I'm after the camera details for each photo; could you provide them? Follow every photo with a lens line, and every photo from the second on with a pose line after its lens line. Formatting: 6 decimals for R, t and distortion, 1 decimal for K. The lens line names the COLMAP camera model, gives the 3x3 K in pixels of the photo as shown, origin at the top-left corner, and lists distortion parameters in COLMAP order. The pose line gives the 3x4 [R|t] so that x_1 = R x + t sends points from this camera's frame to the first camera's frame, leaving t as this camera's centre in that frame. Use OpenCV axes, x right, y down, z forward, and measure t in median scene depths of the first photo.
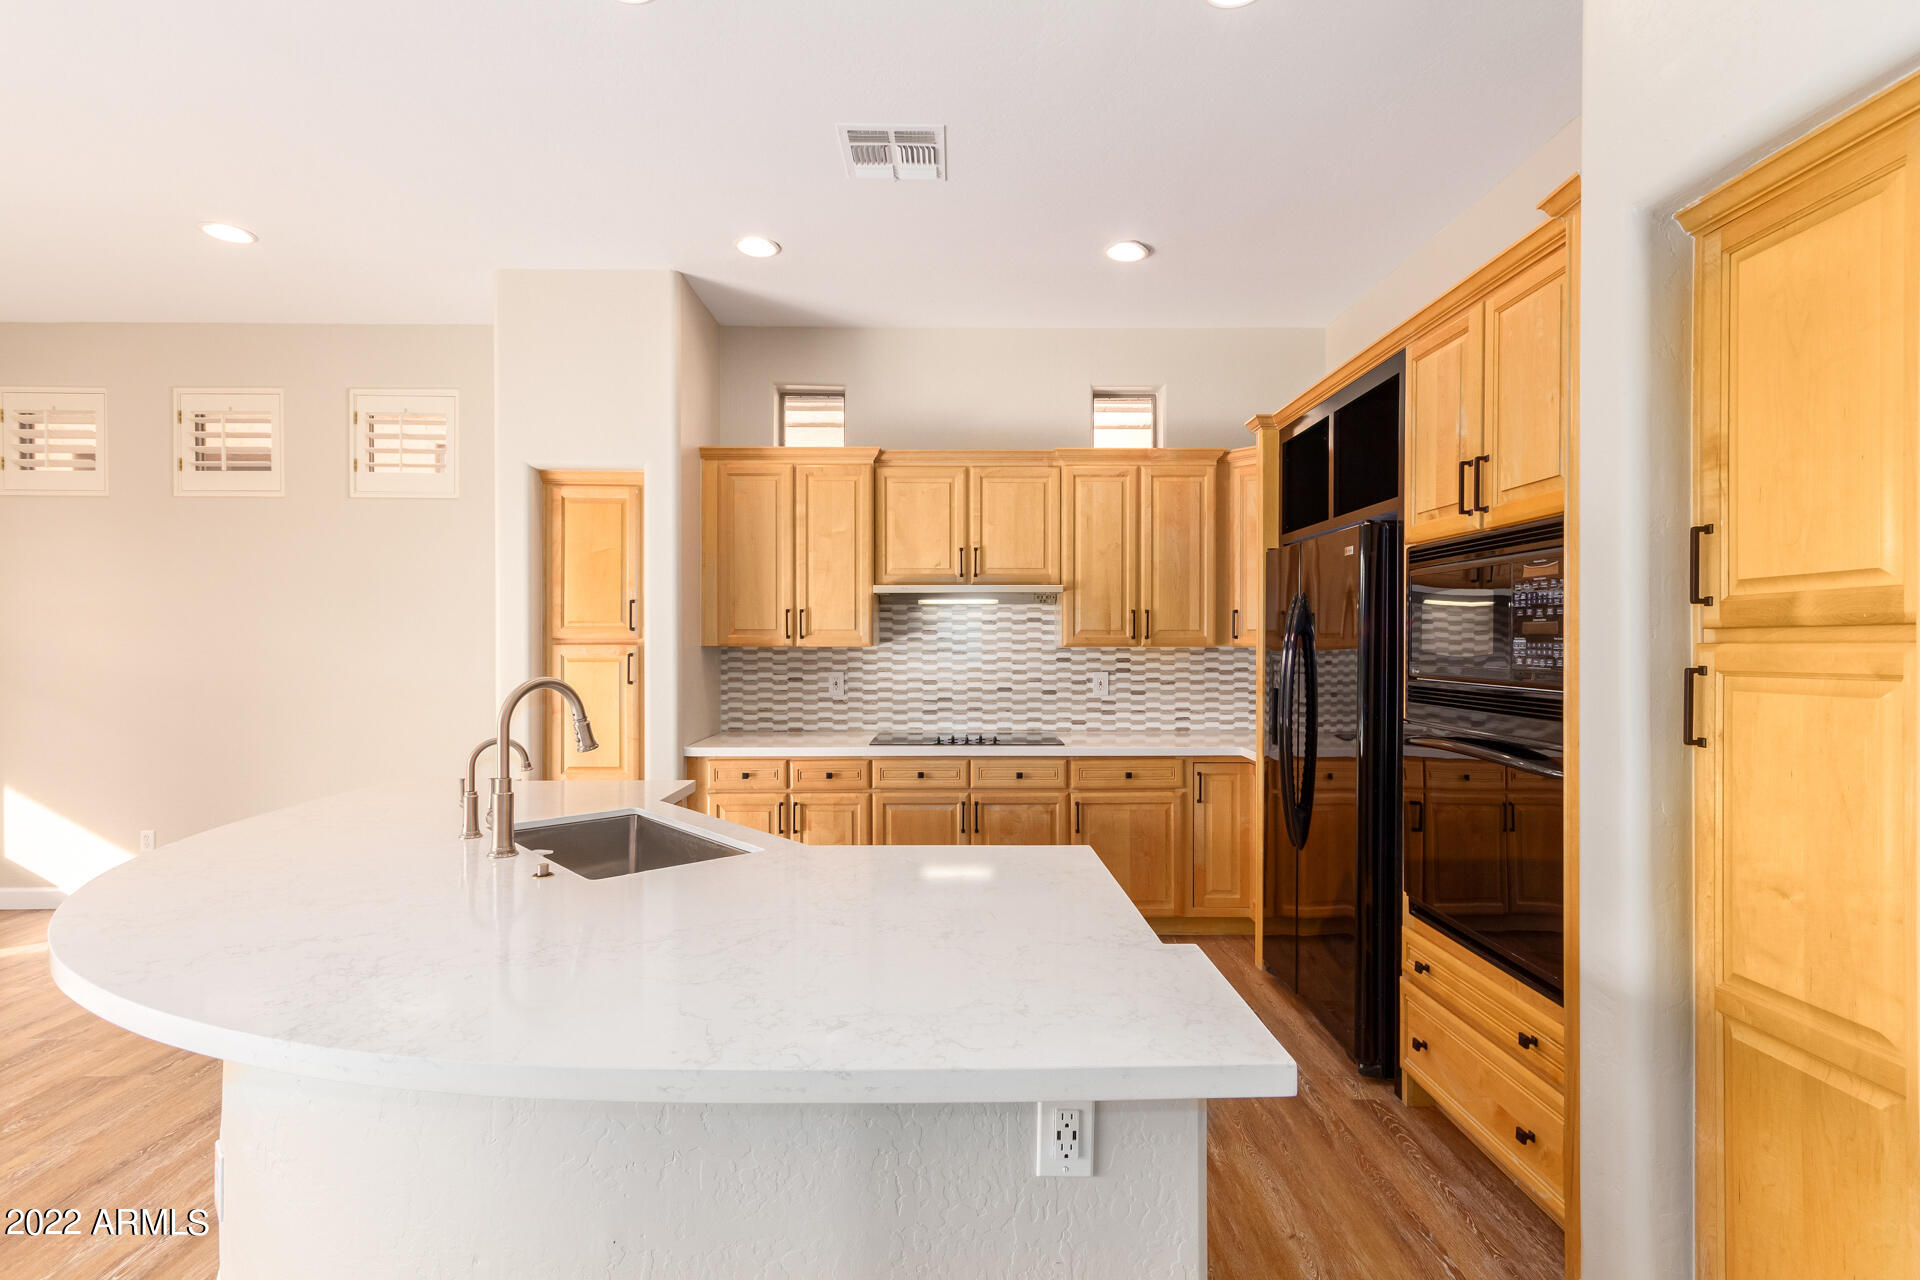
lens RADIAL K [[904.6, 0, 965.5], [0, 904.6, 643.8], [0, 0, 1]] dist [0.005218, 0.001915]
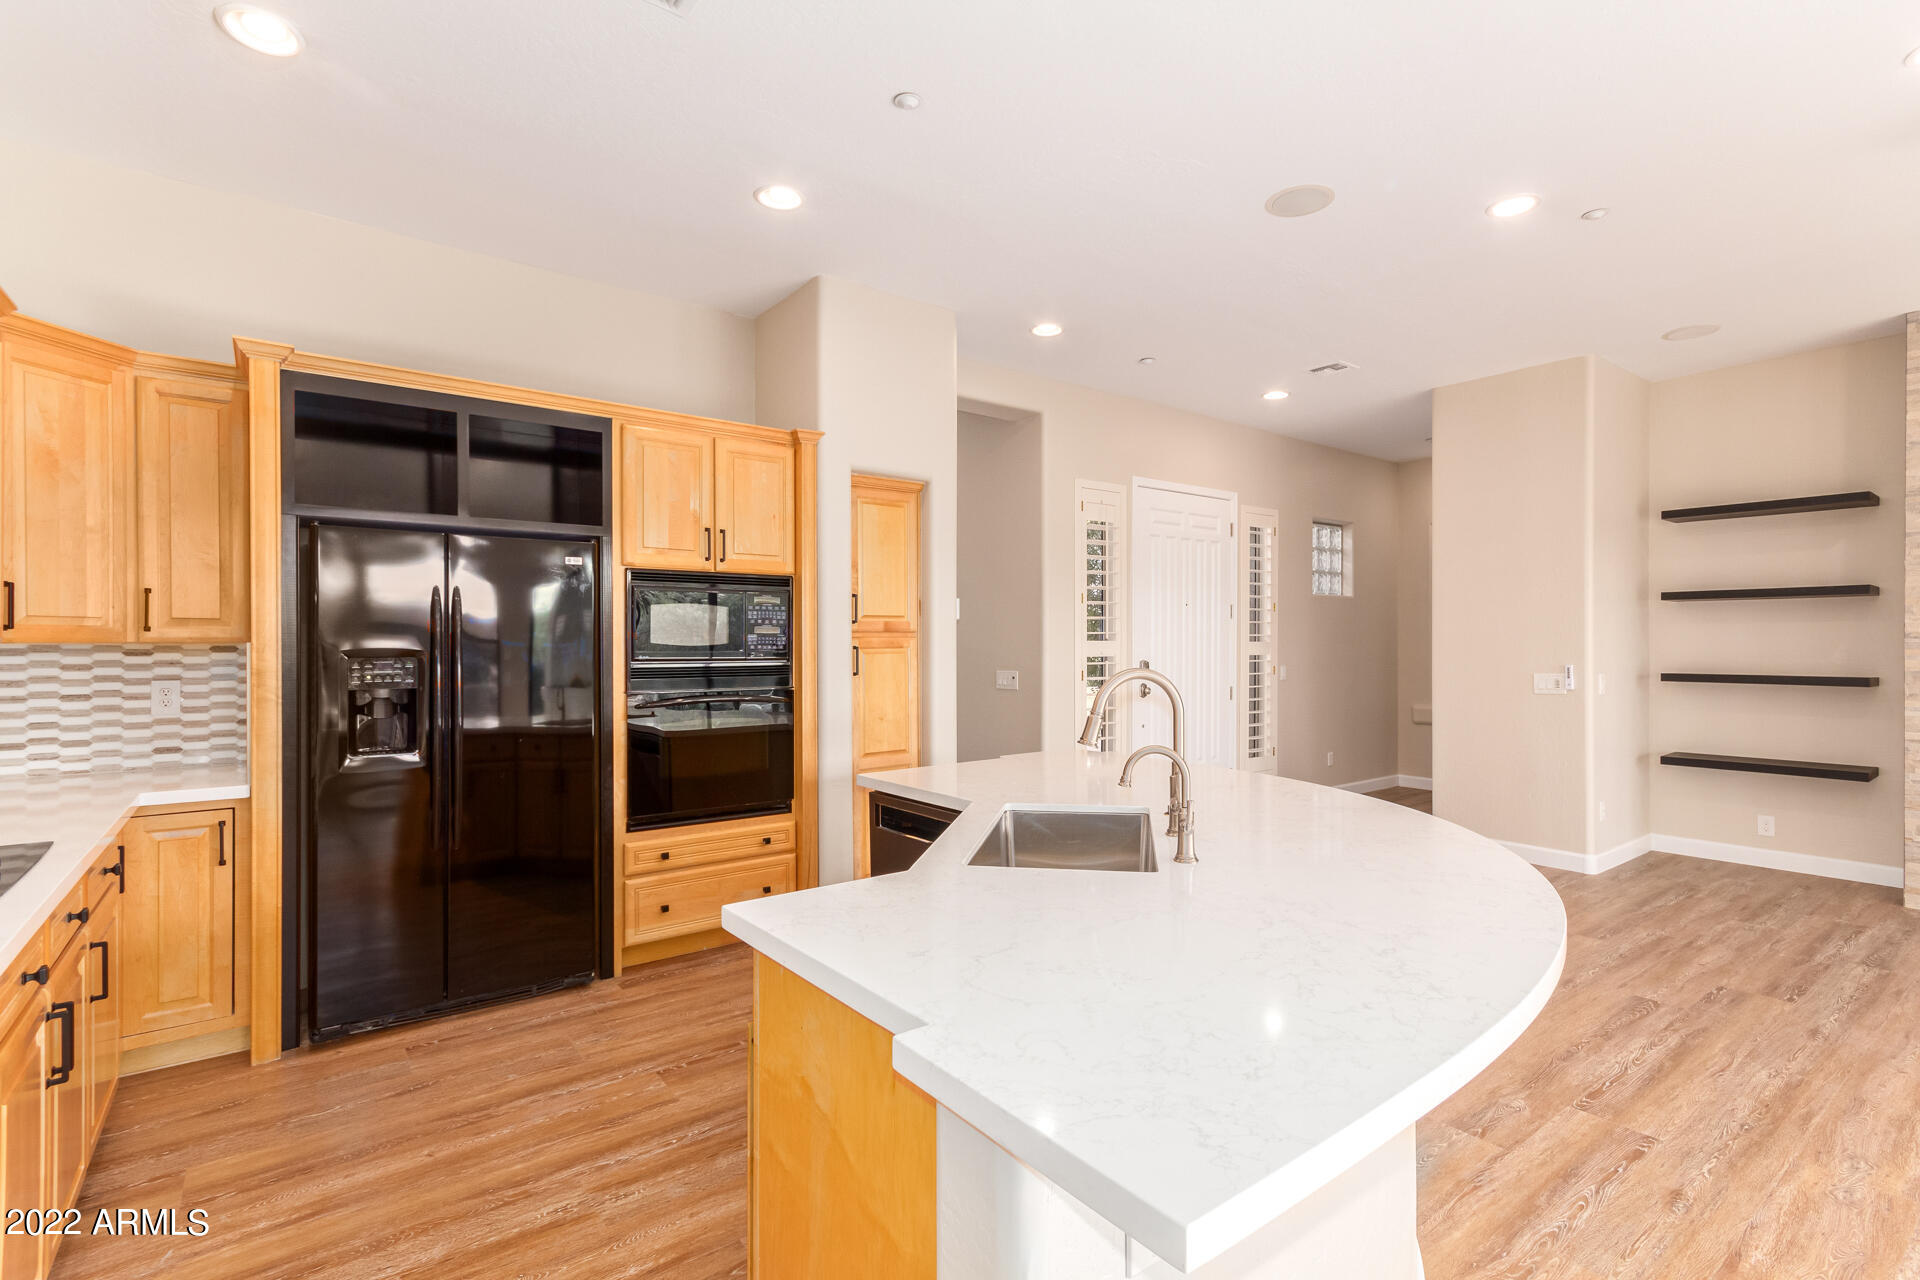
lens RADIAL K [[893.7, 0, 993.3], [0, 893.7, 645.8], [0, 0, 1]] dist [0.014614, 0.000700]
pose [[-0.609871, 0.003934, 0.792491, -0.530394], [0.007667, 0.999970, 0.000936, 0.008485], [-0.792464, 0.006647, -0.609883, 0.785366]]
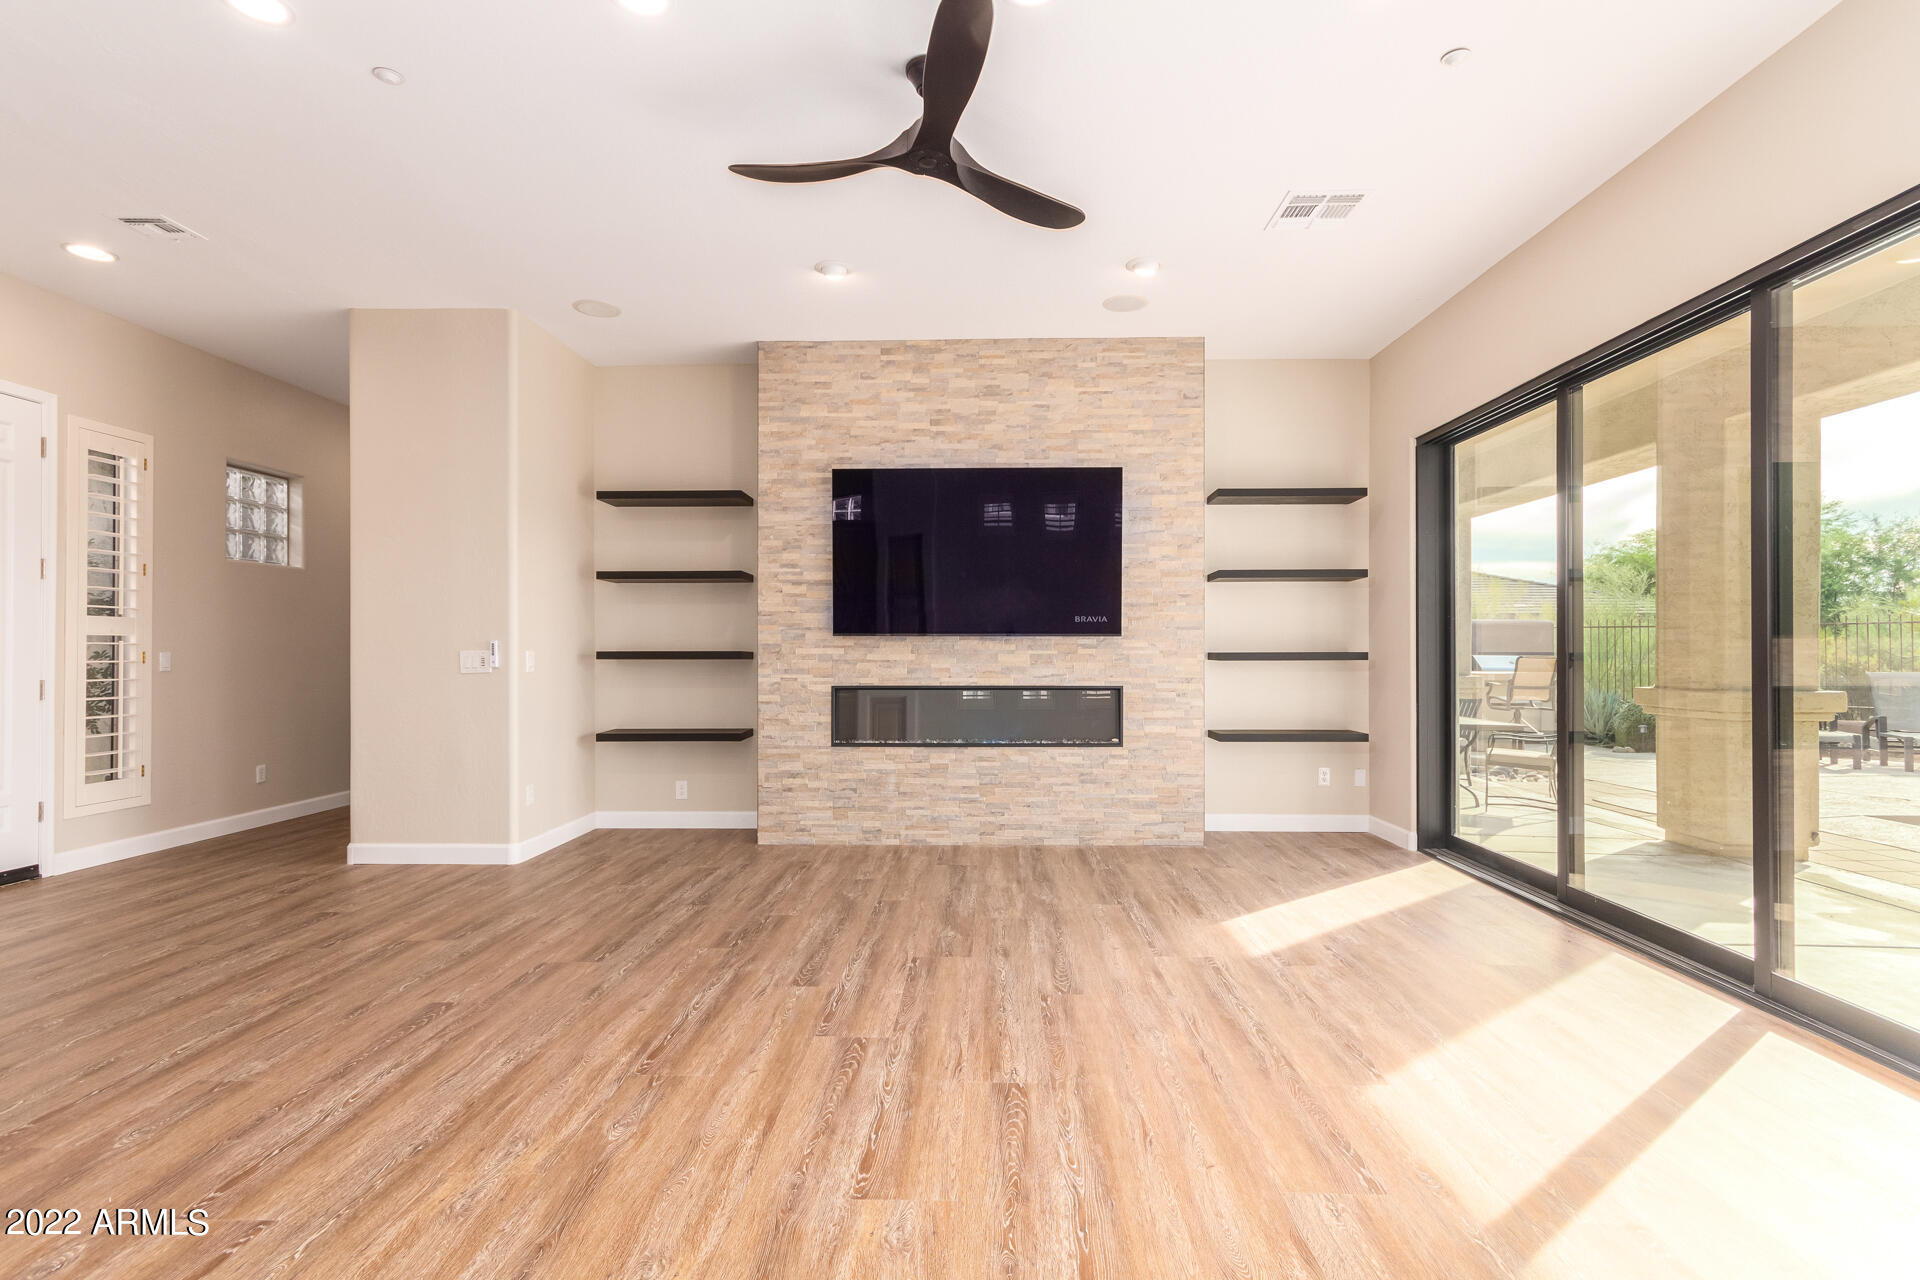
lens RADIAL K [[904.6, 0, 965.5], [0, 904.6, 643.8], [0, 0, 1]] dist [0.005218, 0.001915]
pose [[-0.999366, 0.007965, 0.034702, -0.657528], [0.007739, 0.999948, -0.006644, 0.054659], [-0.034753, -0.006372, -0.999376, 0.548257]]
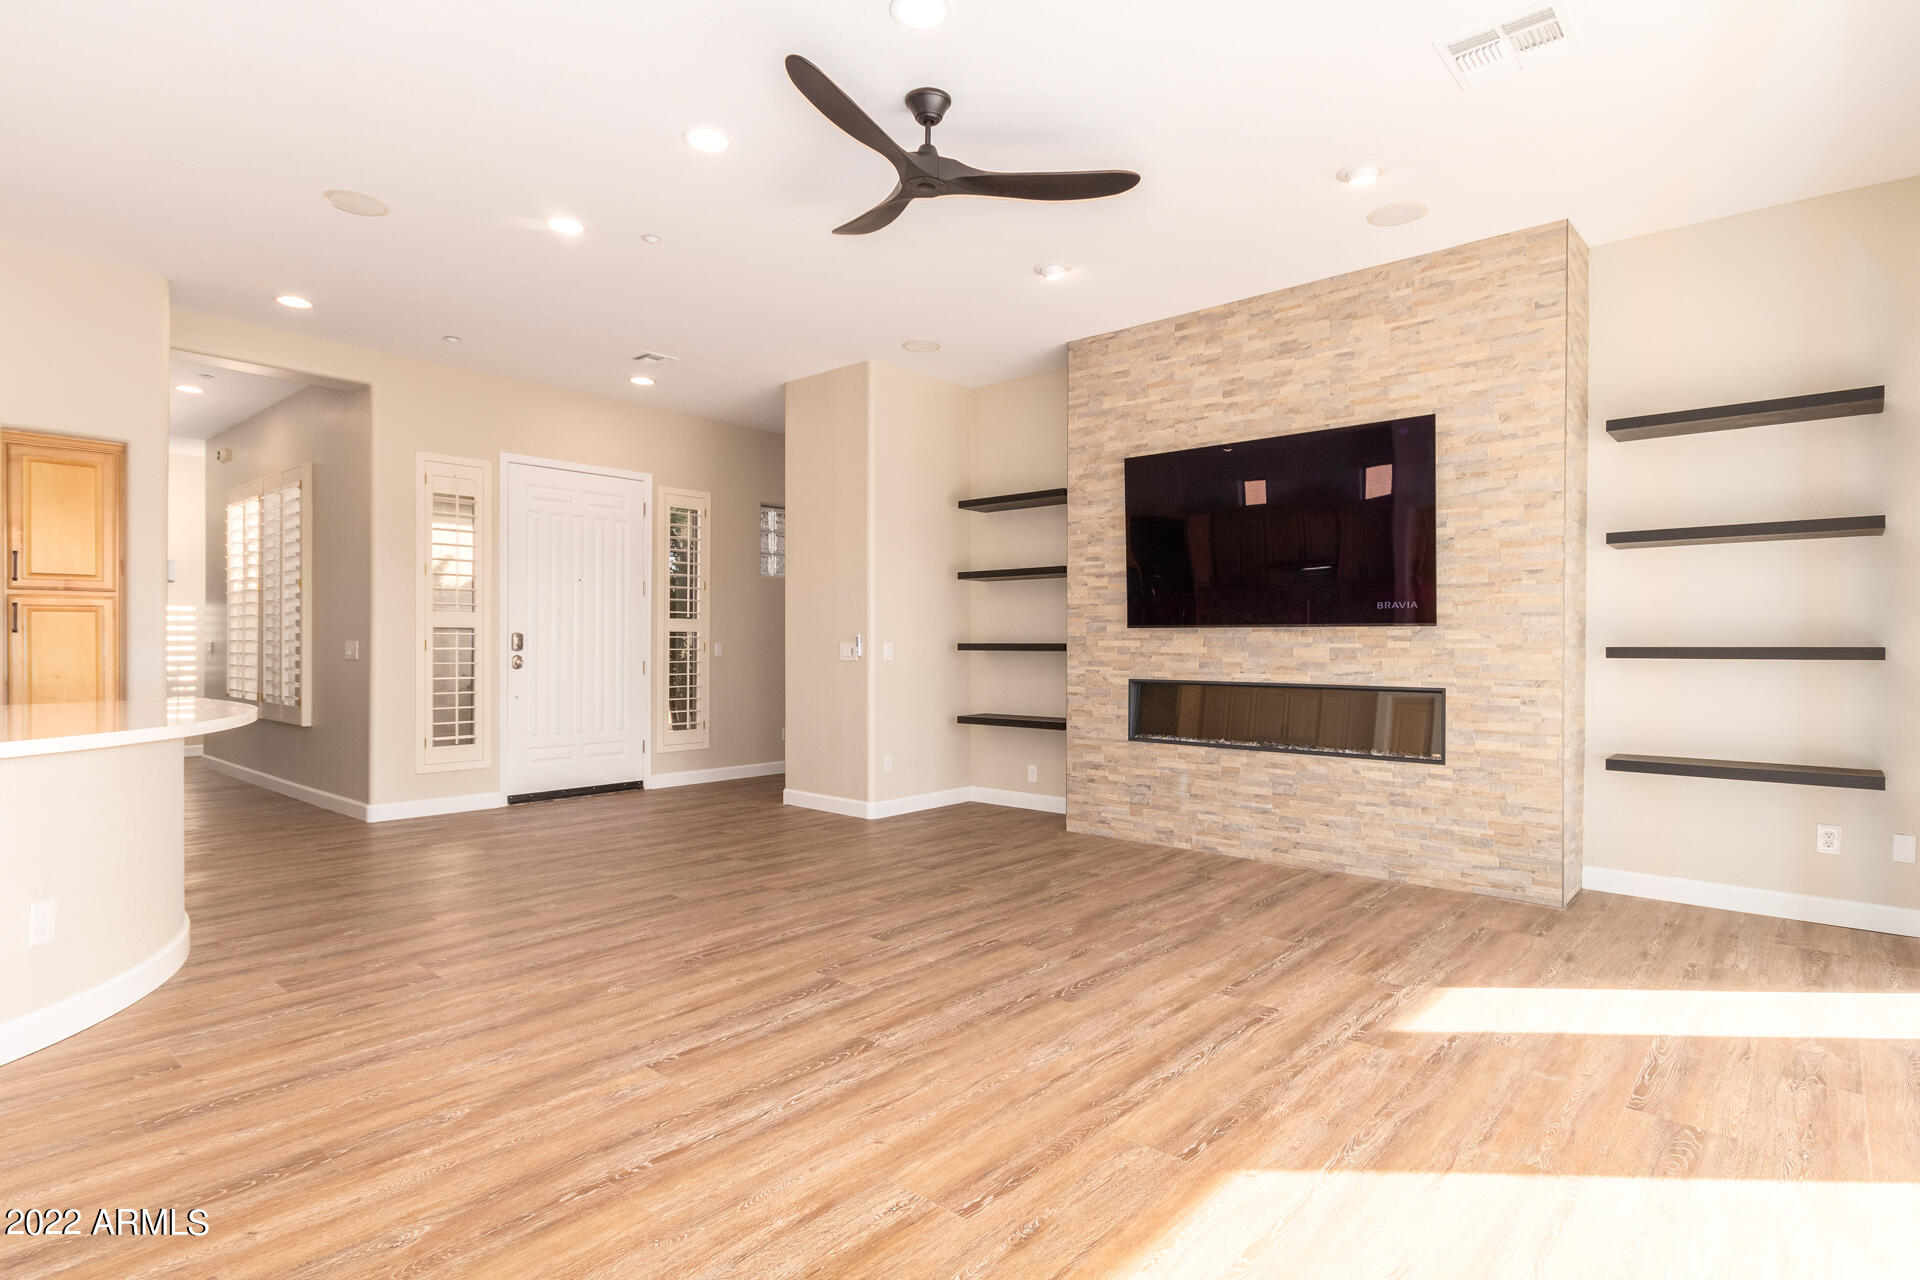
lens RADIAL K [[962.7, 0, 960.0], [0, 962.7, 640.0], [0, 0, 1]] dist [-0.014889, 0.028163]
pose [[-0.748541, 0.007719, 0.663044, -1.087151], [0.005192, 0.999970, -0.005780, 0.056343], [-0.663068, -0.000884, -0.748558, 0.443912]]
